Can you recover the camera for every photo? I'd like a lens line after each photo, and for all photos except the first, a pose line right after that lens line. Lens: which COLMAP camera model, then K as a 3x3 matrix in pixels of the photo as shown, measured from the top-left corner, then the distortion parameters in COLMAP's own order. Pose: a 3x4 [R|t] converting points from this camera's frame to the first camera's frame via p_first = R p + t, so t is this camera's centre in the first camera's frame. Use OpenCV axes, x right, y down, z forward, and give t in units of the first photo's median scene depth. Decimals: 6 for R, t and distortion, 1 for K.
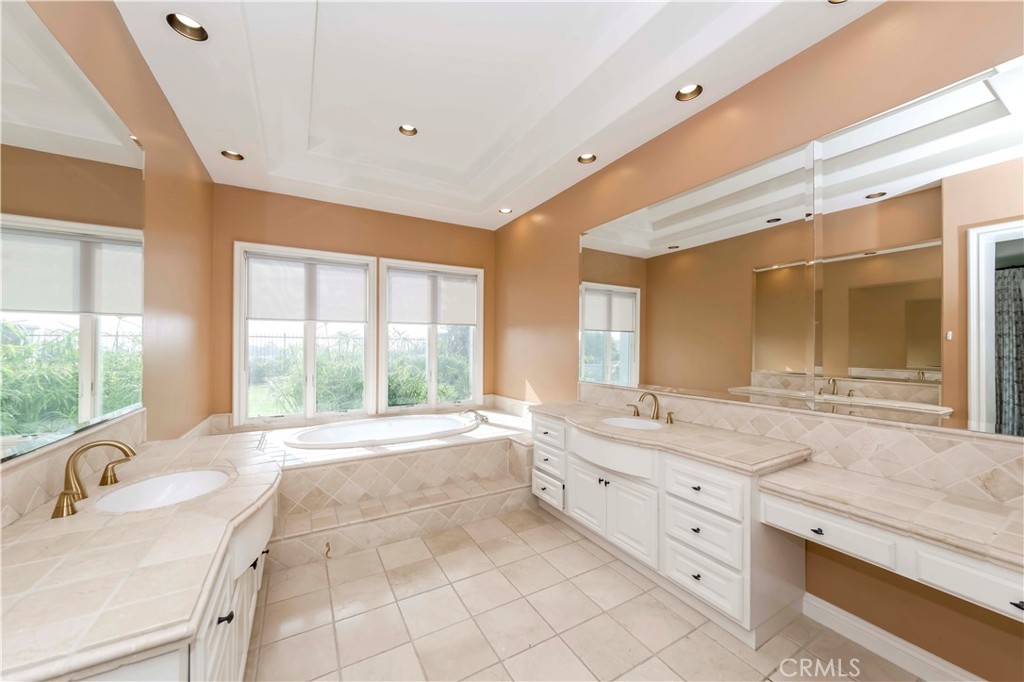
lens RADIAL K [[363.7, 0, 512.0], [0, 363.7, 341.0], [0, 0, 1]] dist [-0.000022, 0.000207]
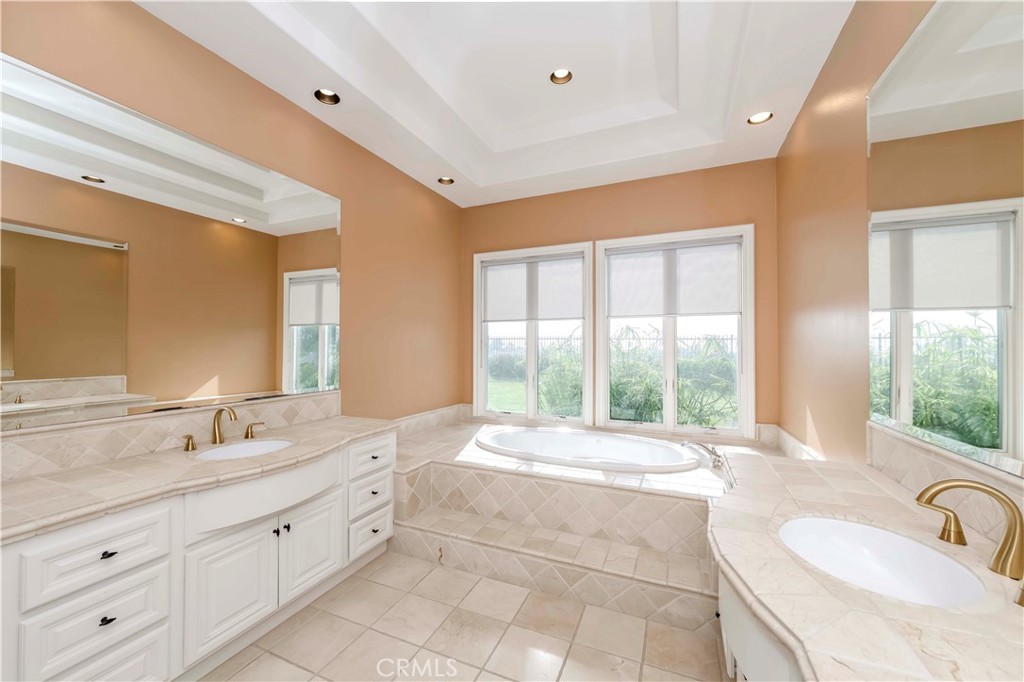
lens RADIAL K [[398.6, 0, 512.0], [0, 398.6, 341.0], [0, 0, 1]] dist [0.000440, -0.000095]
pose [[0.598018, -0.012968, -0.801377, 0.328673], [0.009101, 0.999915, -0.009389, 0.012244], [0.801431, -0.001679, 0.598085, 0.368767]]
